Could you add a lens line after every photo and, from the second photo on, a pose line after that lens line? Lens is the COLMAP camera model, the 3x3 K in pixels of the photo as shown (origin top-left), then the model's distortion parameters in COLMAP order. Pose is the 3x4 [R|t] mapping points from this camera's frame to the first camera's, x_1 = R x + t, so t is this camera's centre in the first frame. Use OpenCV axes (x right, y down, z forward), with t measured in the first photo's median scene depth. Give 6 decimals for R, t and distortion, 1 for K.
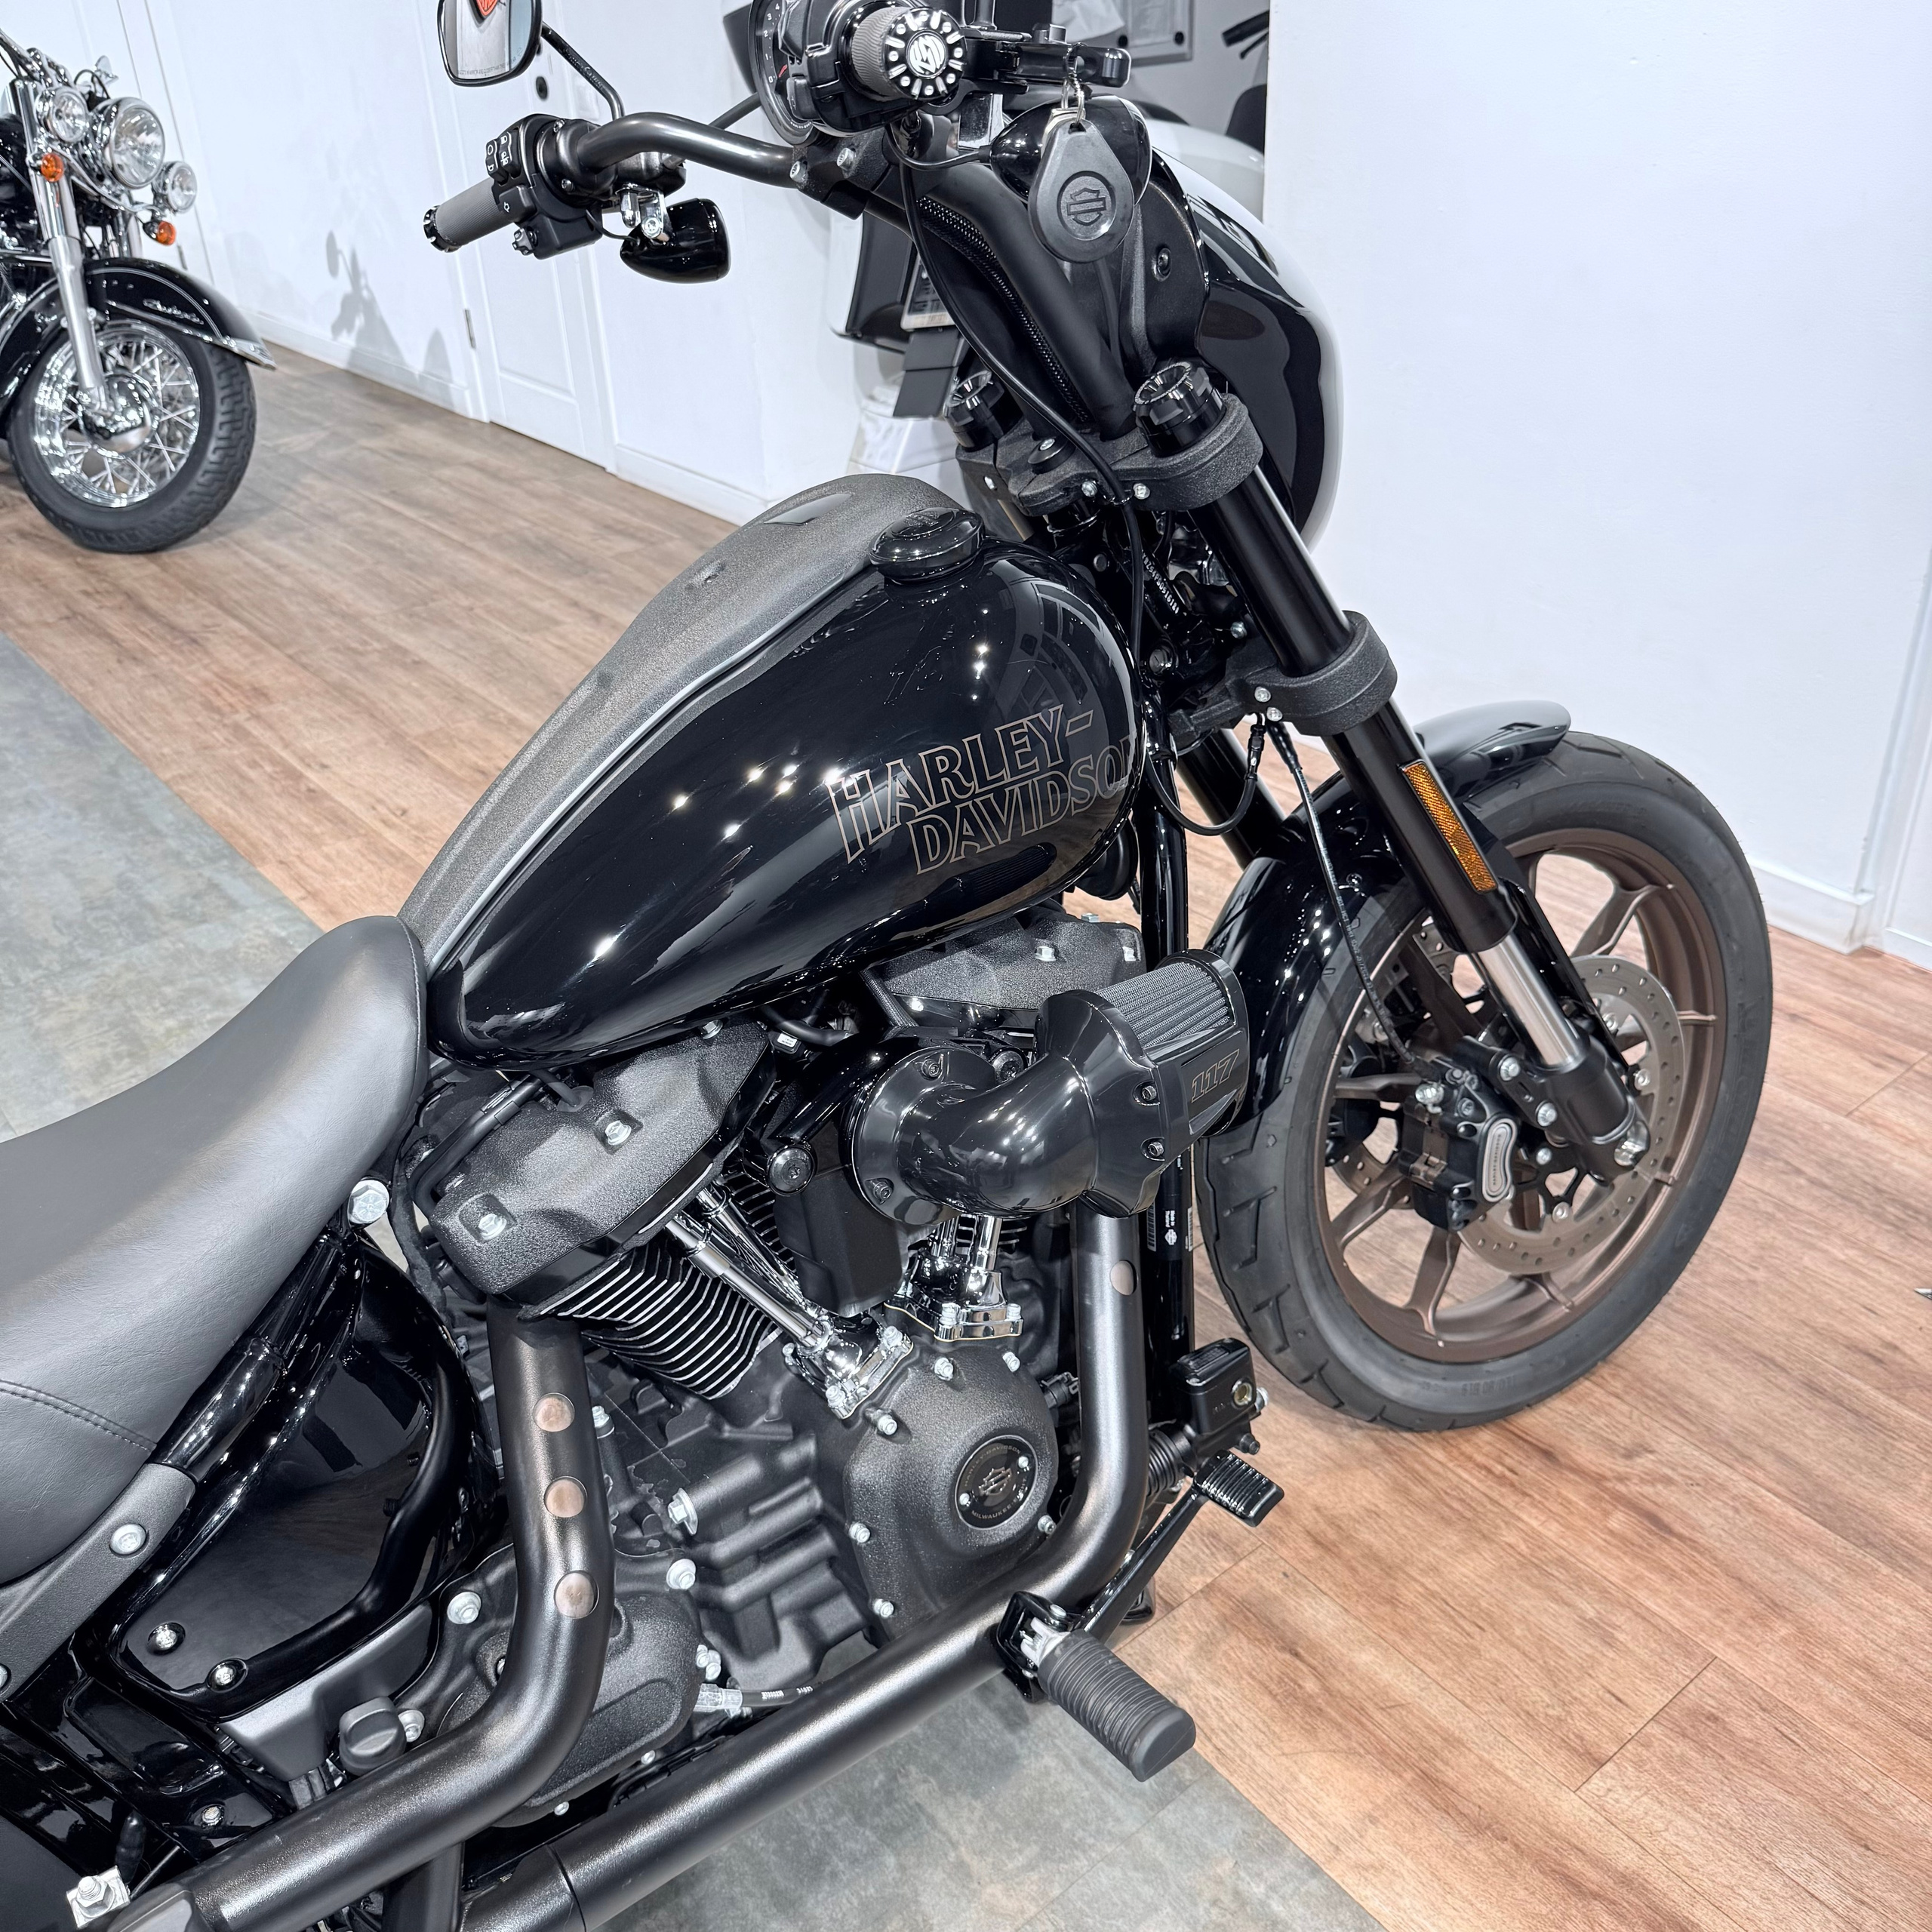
lens RADIAL K [[1810.7, 0, 969.5], [0, 1810.7, 979.1], [0, 0, 1]] dist [0.075863, -0.158629]
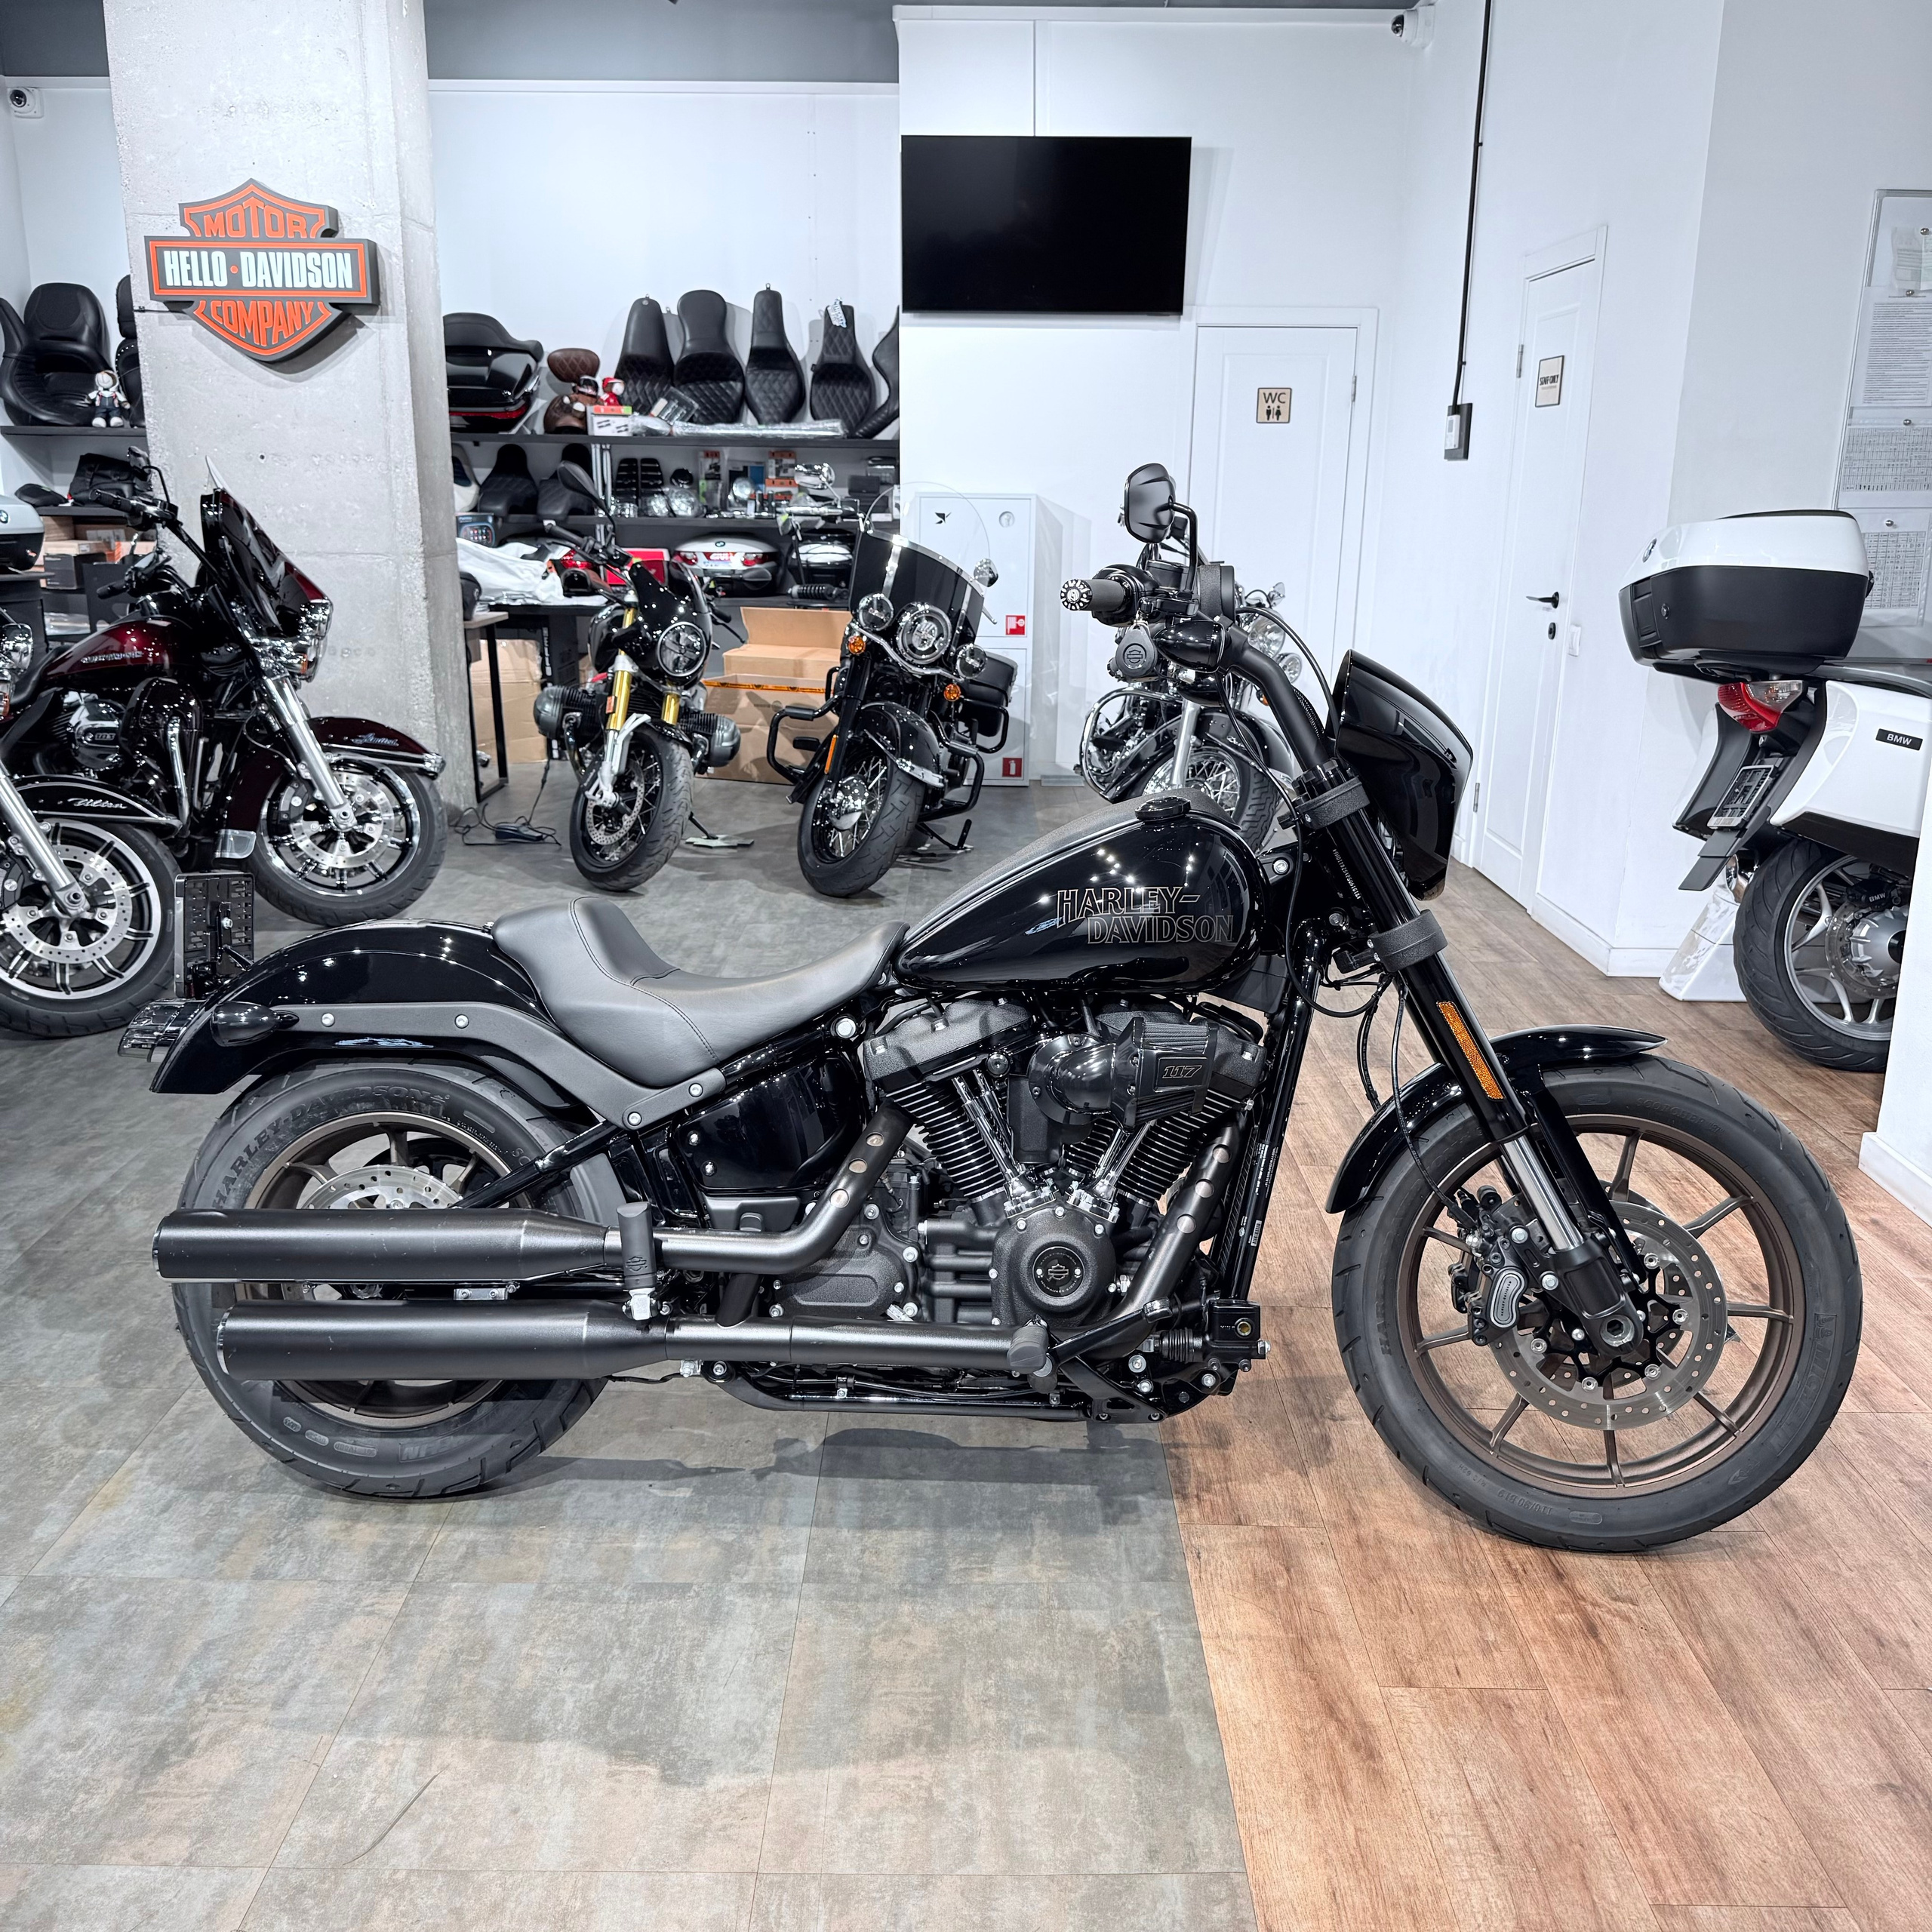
lens RADIAL K [[1799.3, 0, 966.0], [0, 1799.3, 966.0], [0, 0, 1]] dist [0.127498, -0.263524]
pose [[0.774114, 0.210976, -0.596855, 0.777619], [-0.362449, 0.920712, -0.144638, 0.224429], [0.519017, 0.328296, 0.789204, -0.509467]]
